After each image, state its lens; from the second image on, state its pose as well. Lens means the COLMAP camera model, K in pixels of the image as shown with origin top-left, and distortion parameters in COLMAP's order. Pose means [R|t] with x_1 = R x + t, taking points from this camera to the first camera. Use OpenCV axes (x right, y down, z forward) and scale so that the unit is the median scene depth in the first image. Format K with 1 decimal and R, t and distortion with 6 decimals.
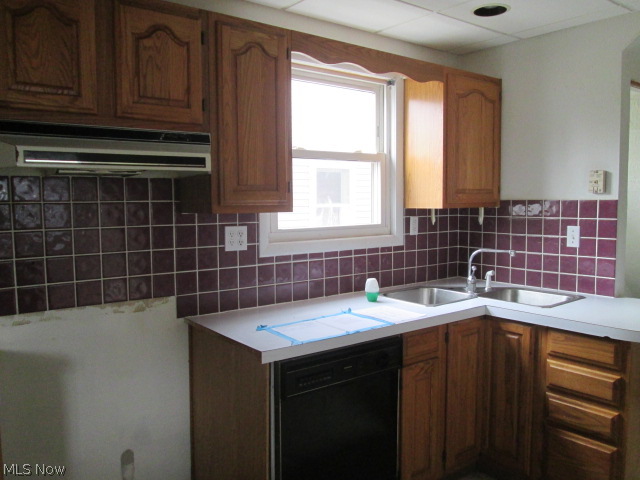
lens RADIAL K [[531.5, 0, 320.6], [0, 531.5, 236.2], [0, 0, 1]] dist [-0.043141, 0.002879]
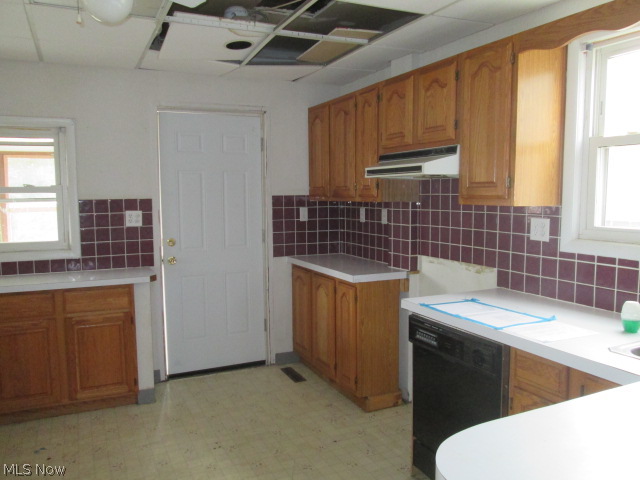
lens RADIAL K [[531.5, 0, 320.6], [0, 531.5, 242.8], [0, 0, 1]] dist [-0.043141, 0.002879]
pose [[-0.225381, 0.093716, -0.969753, 1.012632], [-0.068330, 0.991391, 0.111688, -0.060348], [0.971872, 0.091435, -0.217037, 0.813845]]
